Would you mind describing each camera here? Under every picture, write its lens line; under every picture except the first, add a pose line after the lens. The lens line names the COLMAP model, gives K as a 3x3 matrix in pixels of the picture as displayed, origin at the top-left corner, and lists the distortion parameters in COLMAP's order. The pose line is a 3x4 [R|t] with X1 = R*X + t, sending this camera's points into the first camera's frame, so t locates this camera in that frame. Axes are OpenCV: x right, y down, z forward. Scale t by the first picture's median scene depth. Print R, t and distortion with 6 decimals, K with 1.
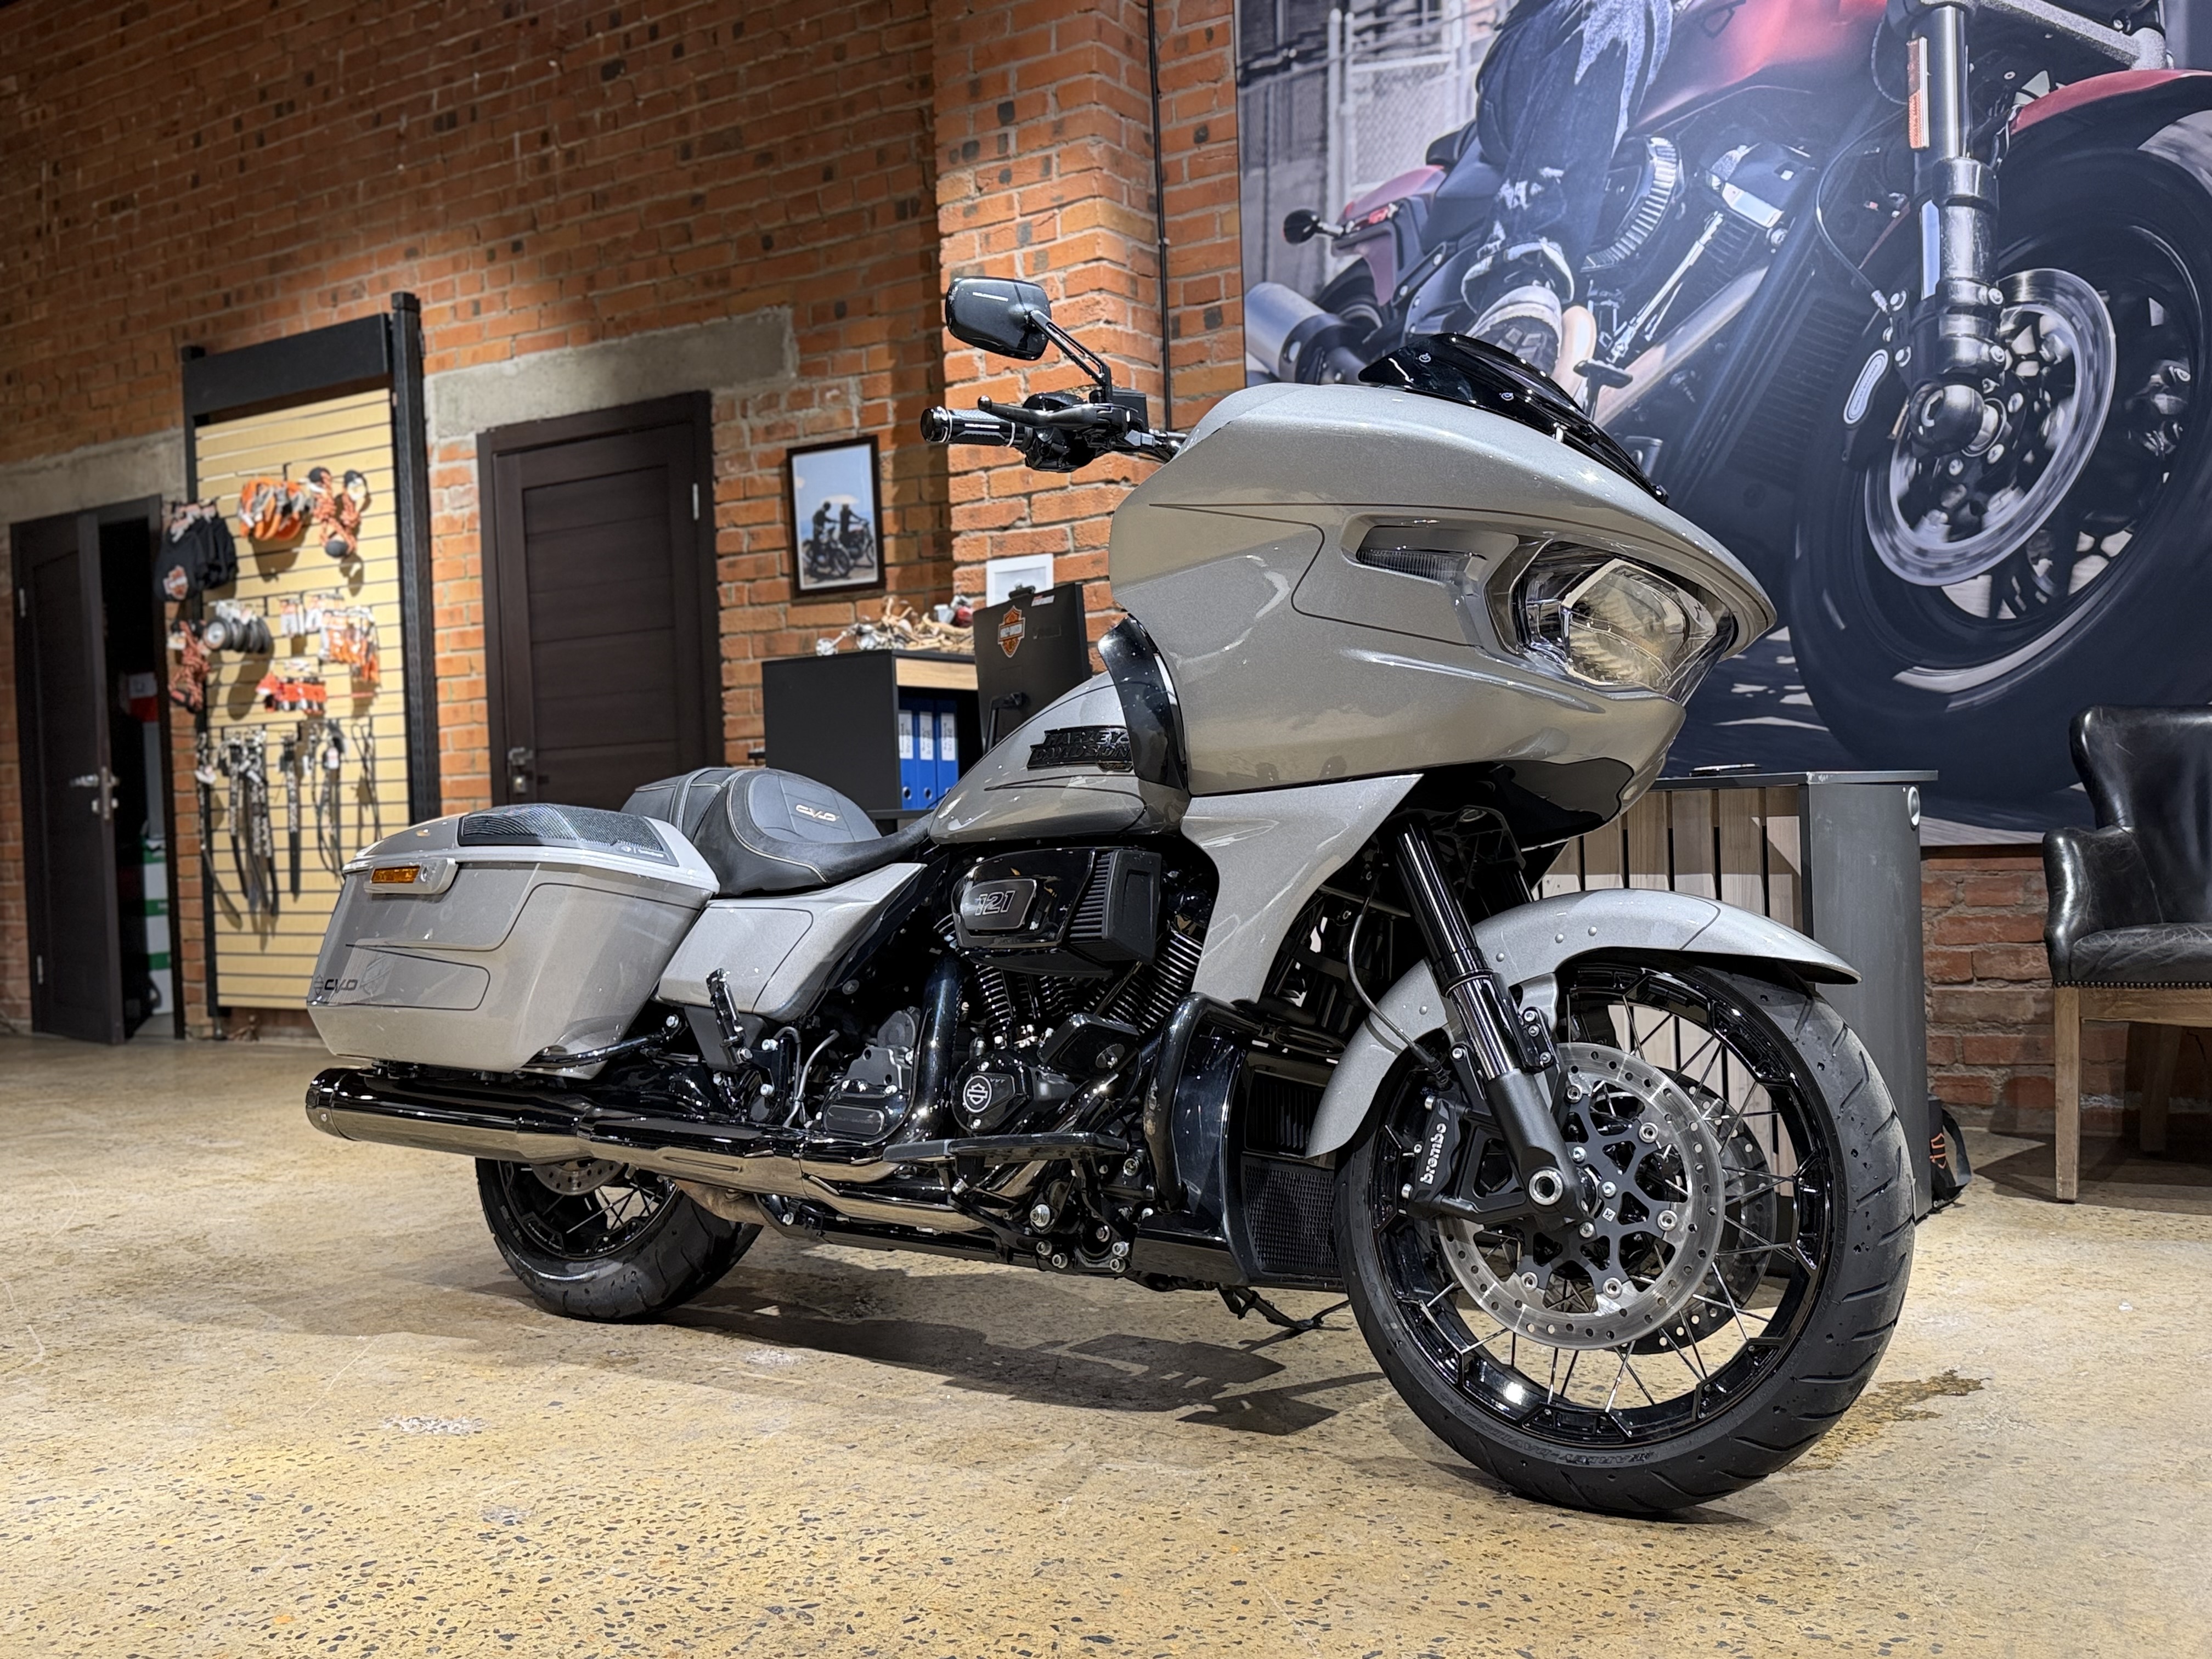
lens RADIAL K [[2044.9, 0, 1106.0], [0, 2044.9, 829.5], [0, 0, 1]] dist [0.187489, -0.427601]
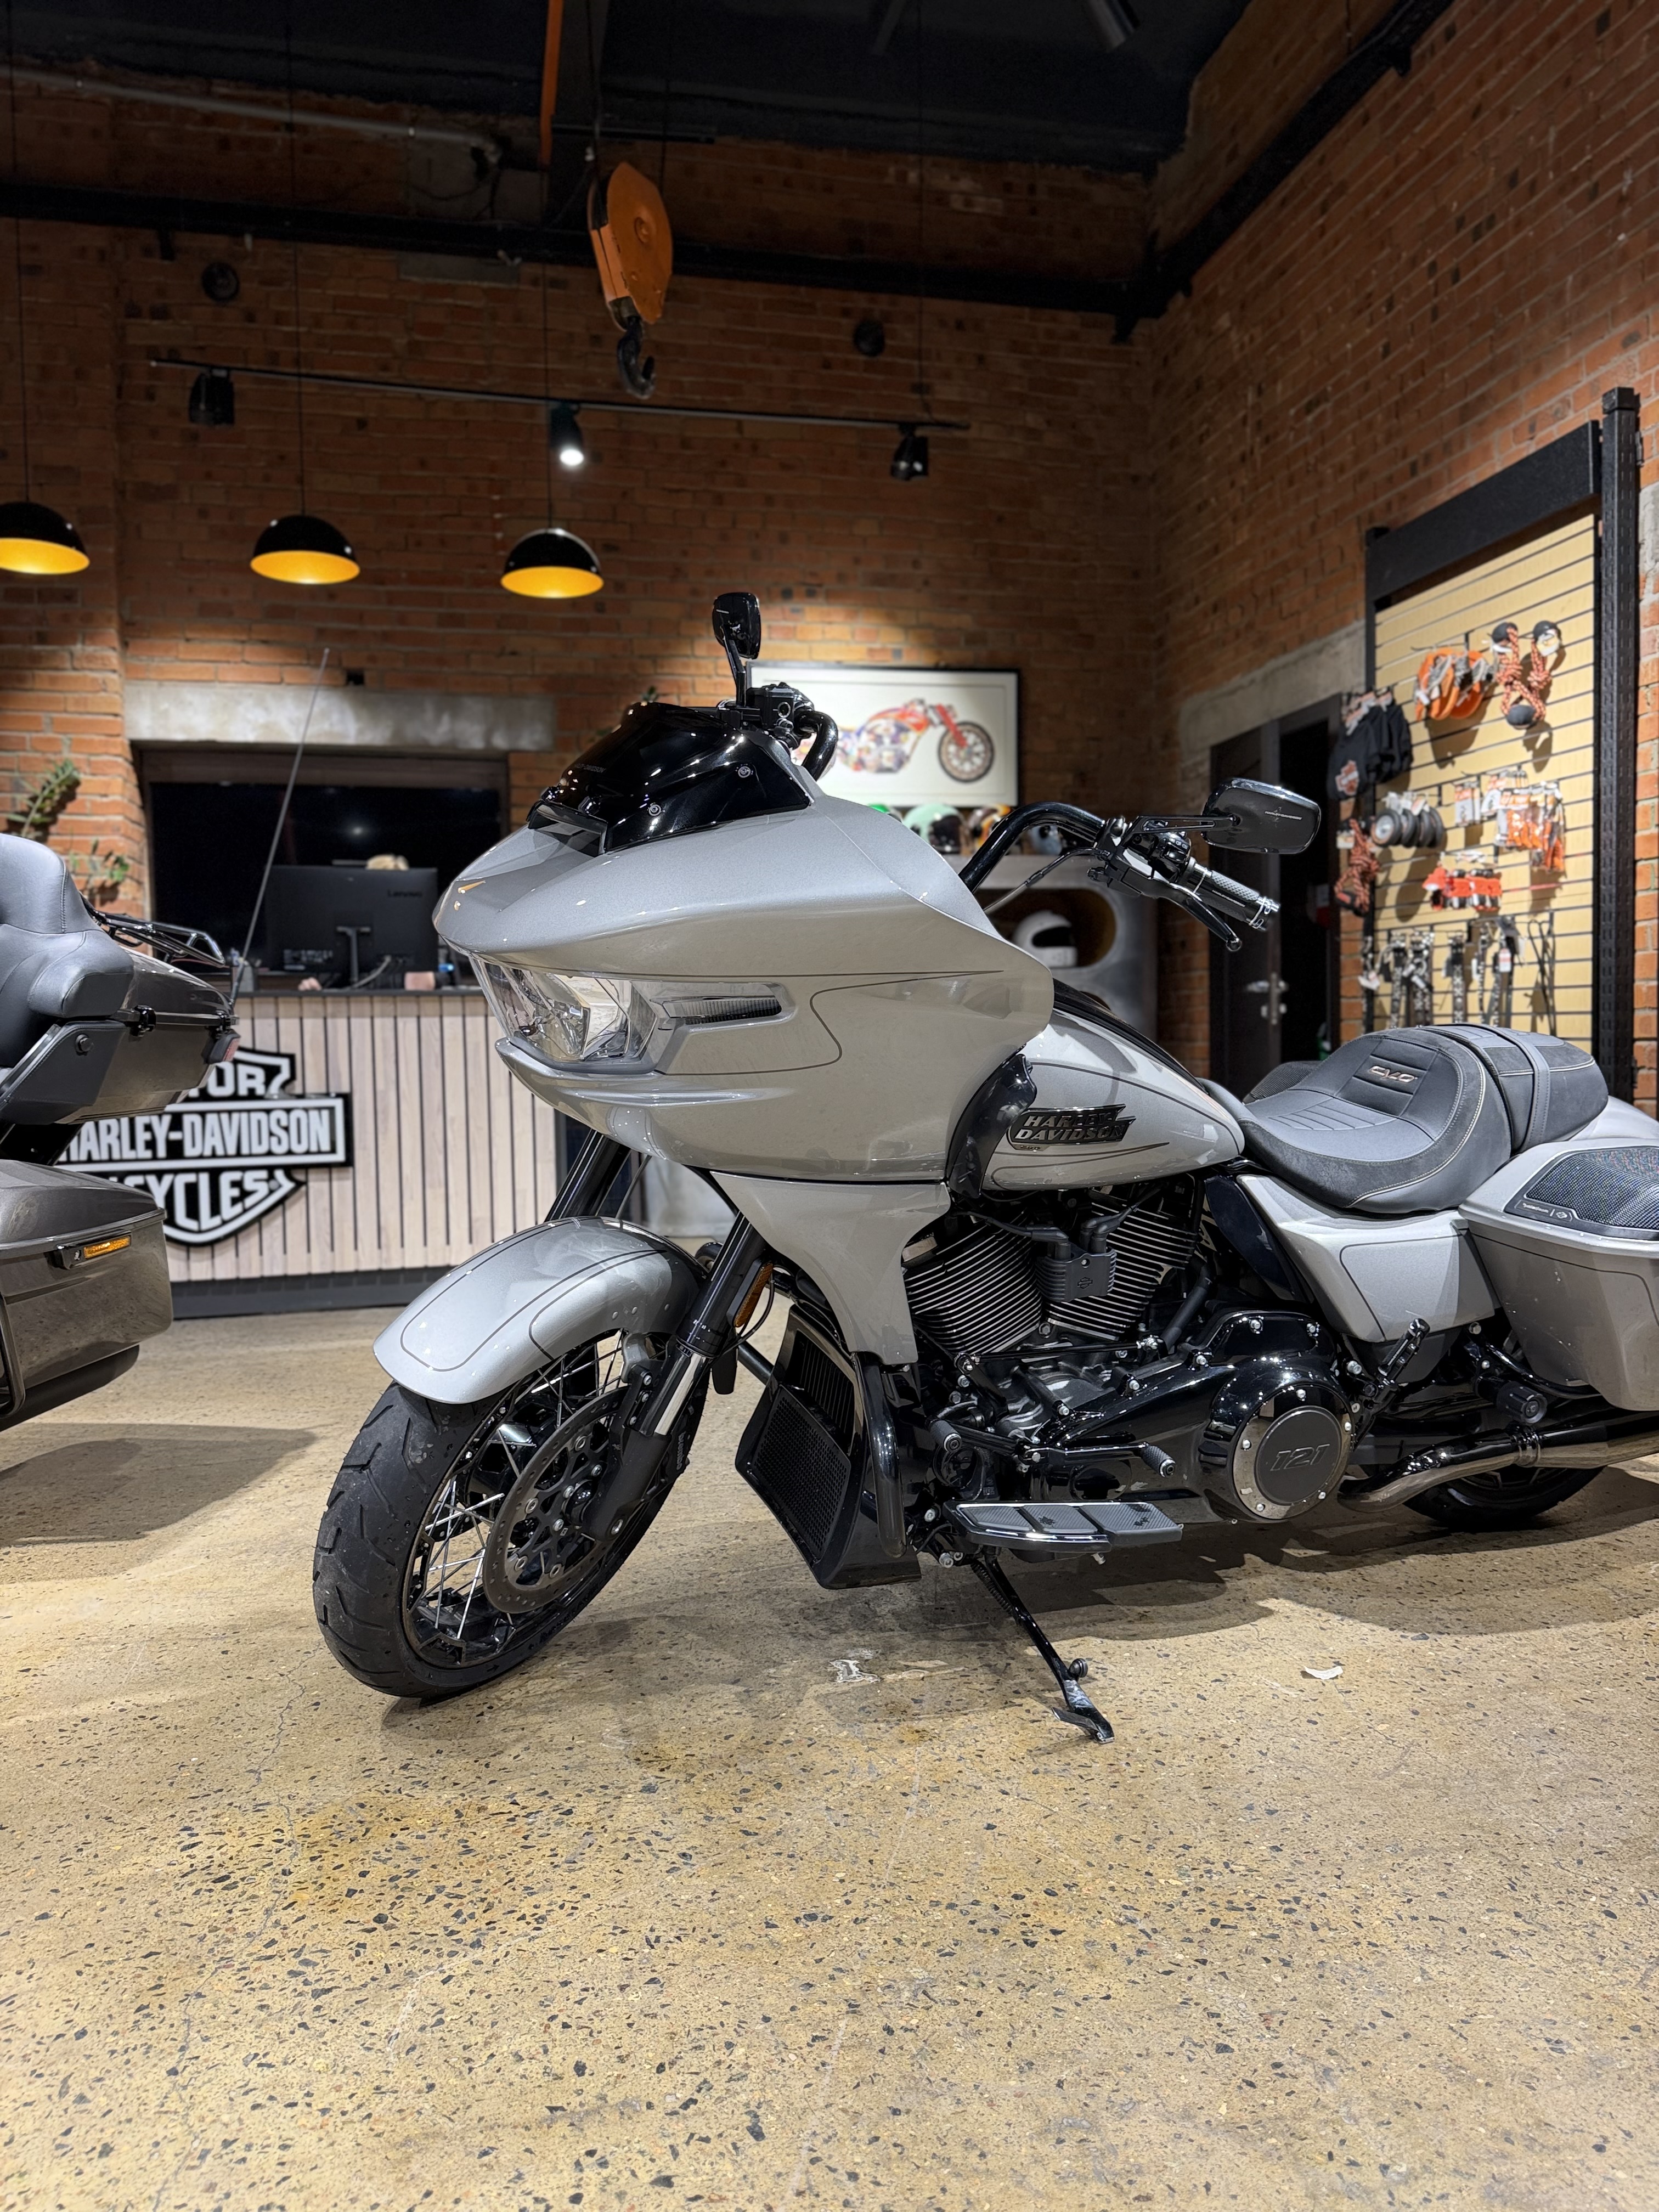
lens RADIAL K [[1558.9, 0, 834.6], [0, 1558.9, 1099.3], [0, 0, 1]] dist [0.079572, -0.107427]
pose [[0.720193, 0.050901, -0.691904, -0.159175], [-0.014911, 0.998210, 0.057914, -0.014381], [0.693614, -0.031392, 0.719663, 0.459151]]
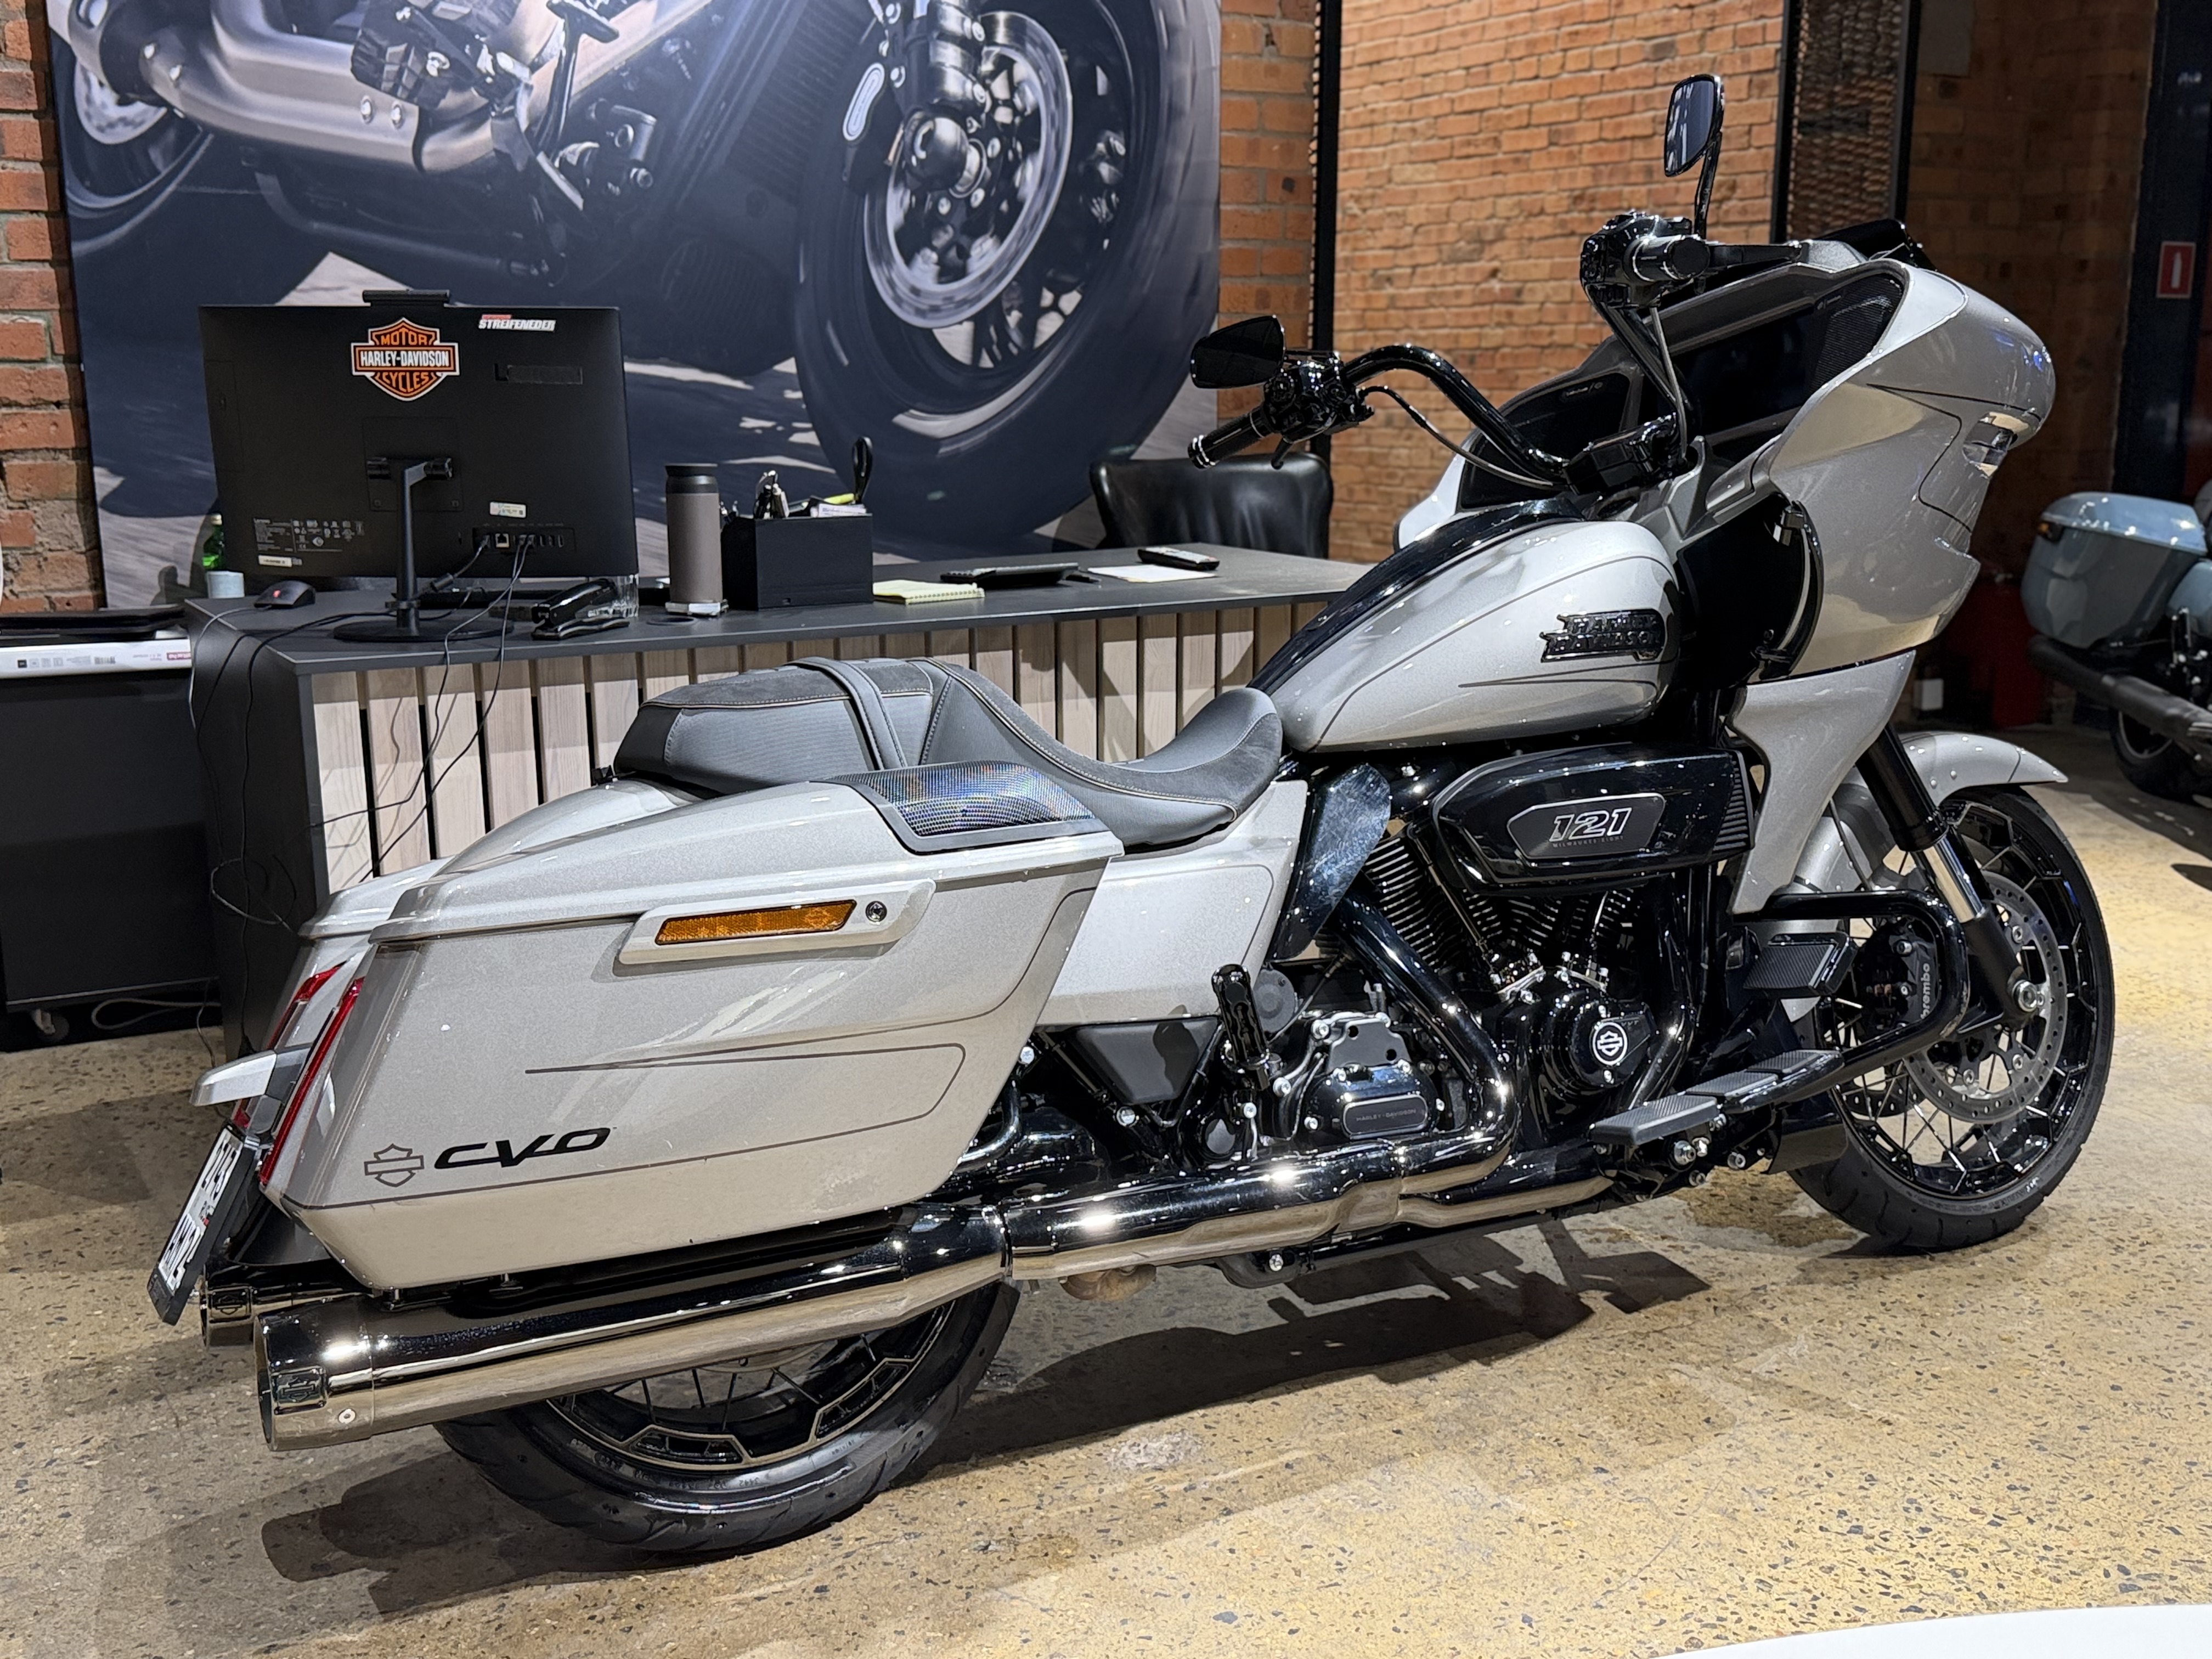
lens RADIAL K [[2221.0, 0, 1101.5], [0, 2221.0, 843.4], [0, 0, 1]] dist [0.164938, -0.362432]
pose [[0.428421, -0.165384, 0.888315, -0.487100], [-0.006423, 0.982525, 0.186021, -0.064657], [-0.903557, -0.085401, 0.419872, 0.395294]]
